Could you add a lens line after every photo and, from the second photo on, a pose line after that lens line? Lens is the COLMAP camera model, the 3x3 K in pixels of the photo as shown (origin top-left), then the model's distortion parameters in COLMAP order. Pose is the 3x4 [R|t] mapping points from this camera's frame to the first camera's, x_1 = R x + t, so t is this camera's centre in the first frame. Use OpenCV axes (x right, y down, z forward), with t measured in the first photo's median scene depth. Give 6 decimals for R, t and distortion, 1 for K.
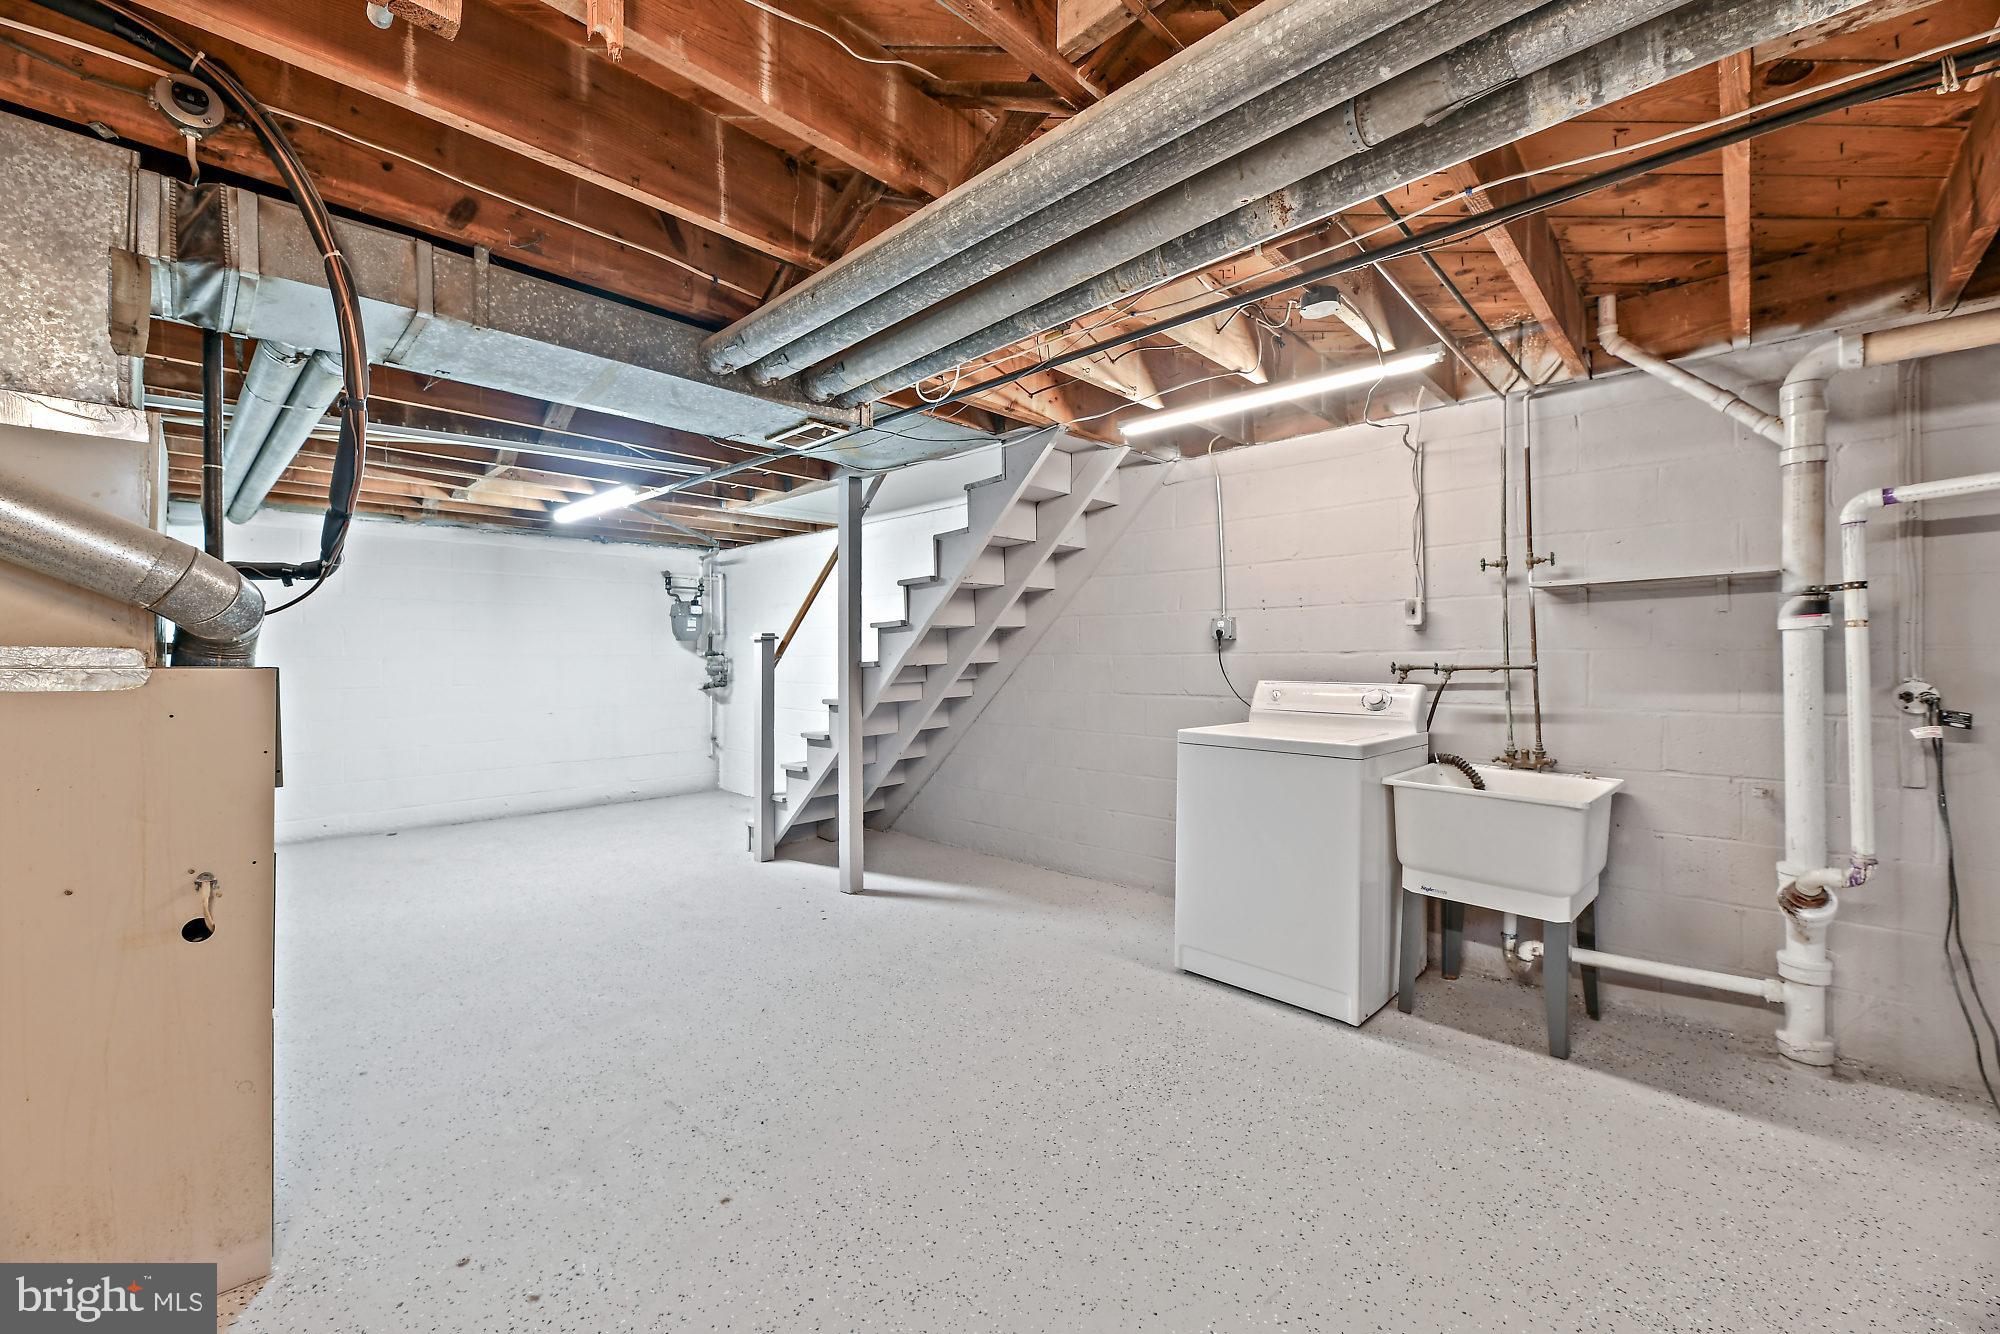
lens RADIAL K [[806.9, 0, 996.1], [0, 806.9, 662.5], [0, 0, 1]] dist [-0.005413, -0.003758]
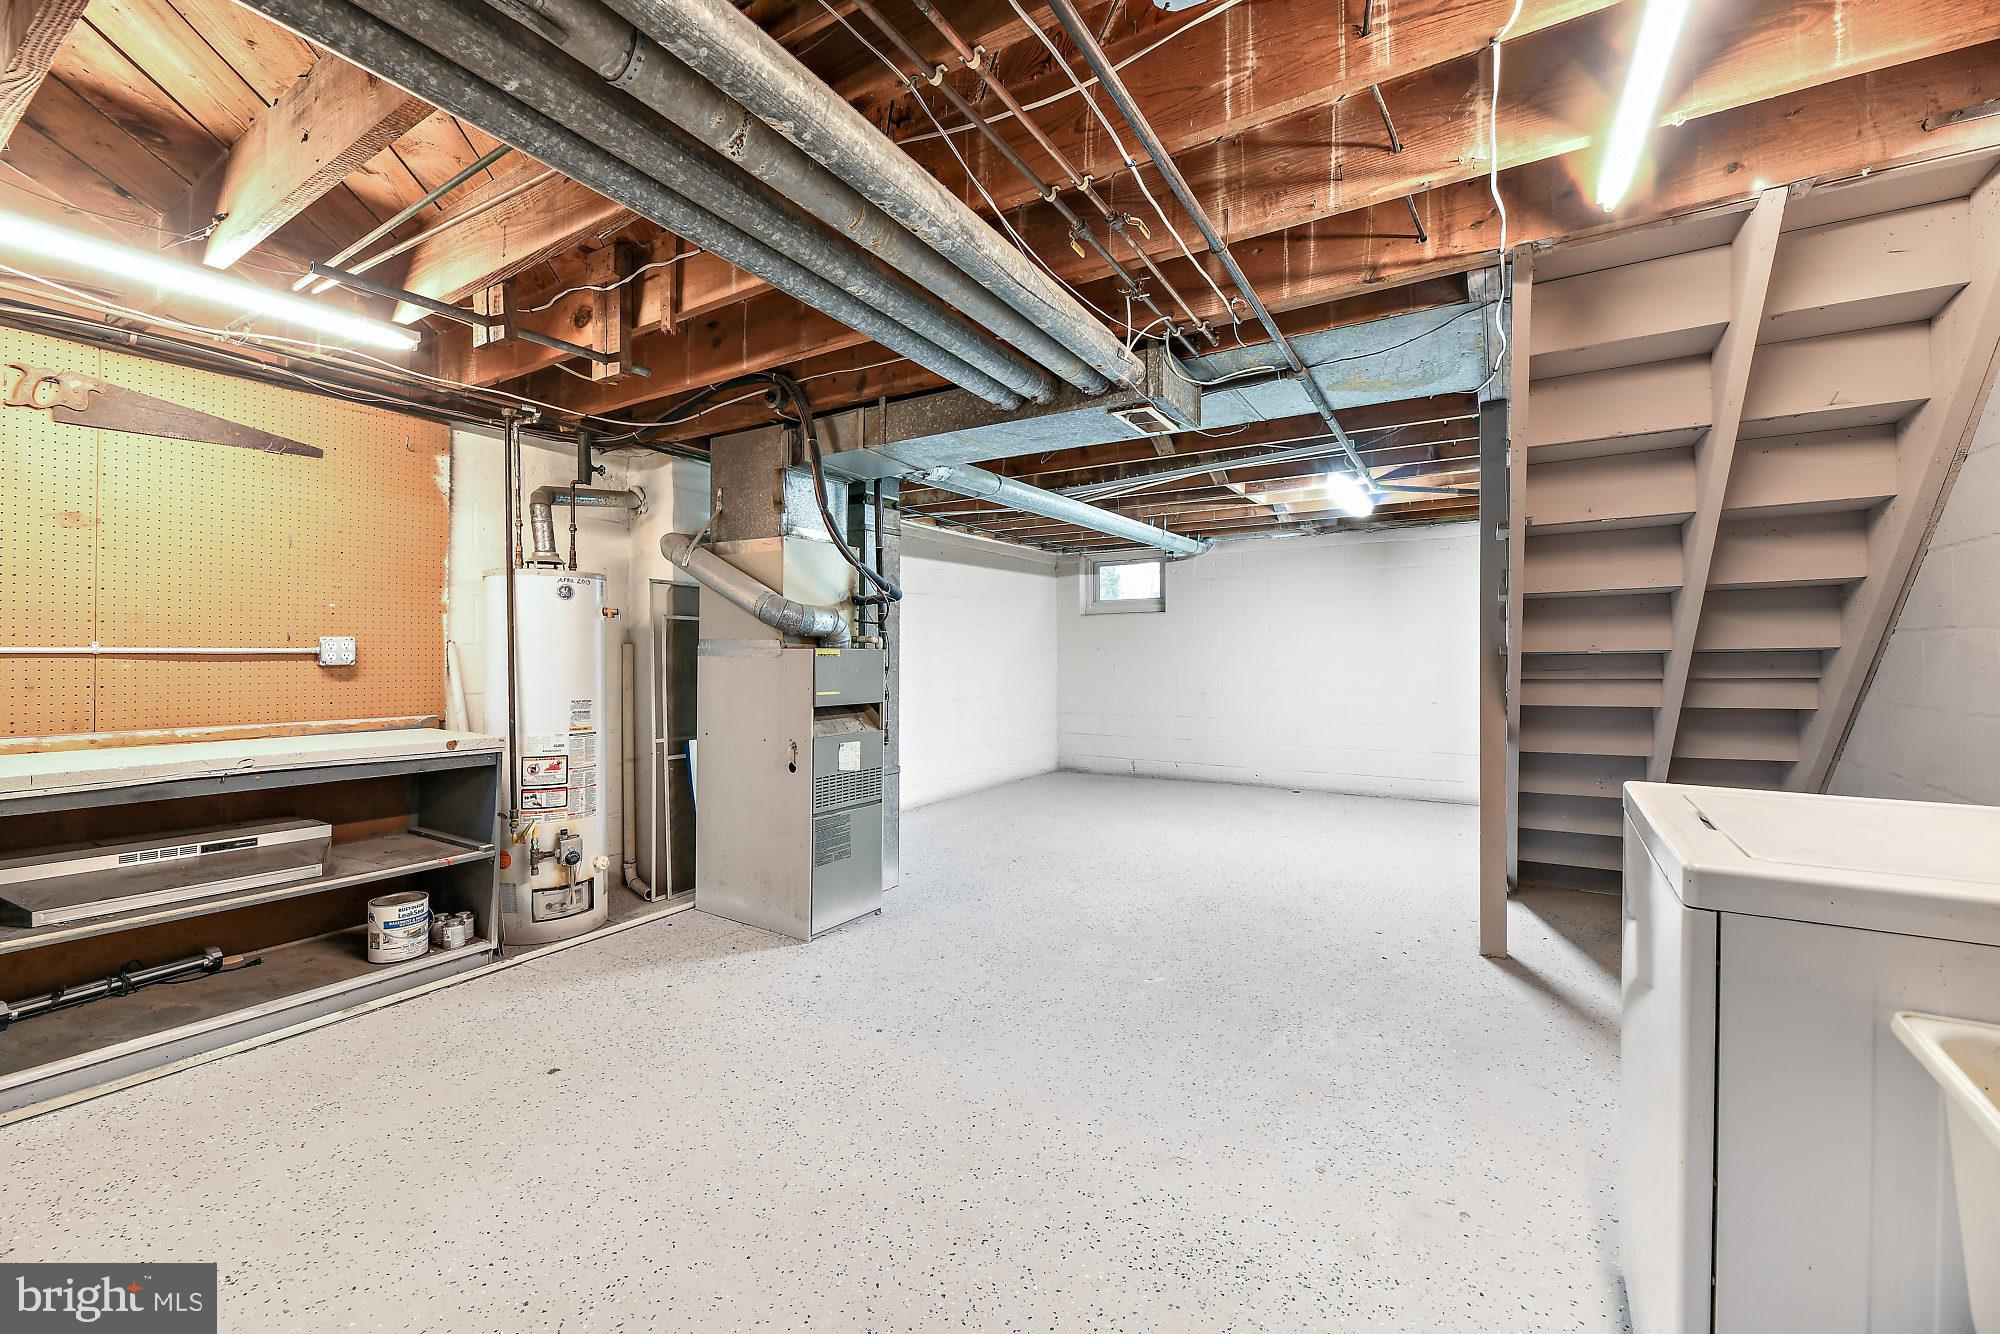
lens RADIAL K [[806.9, 0, 993.3], [0, 806.9, 658.3], [0, 0, 1]] dist [-0.005413, -0.003758]
pose [[0.198072, 0.007417, -0.980159, 0.896788], [-0.004608, 0.999967, 0.006635, 0.011265], [0.980177, 0.003202, 0.198100, 0.766929]]
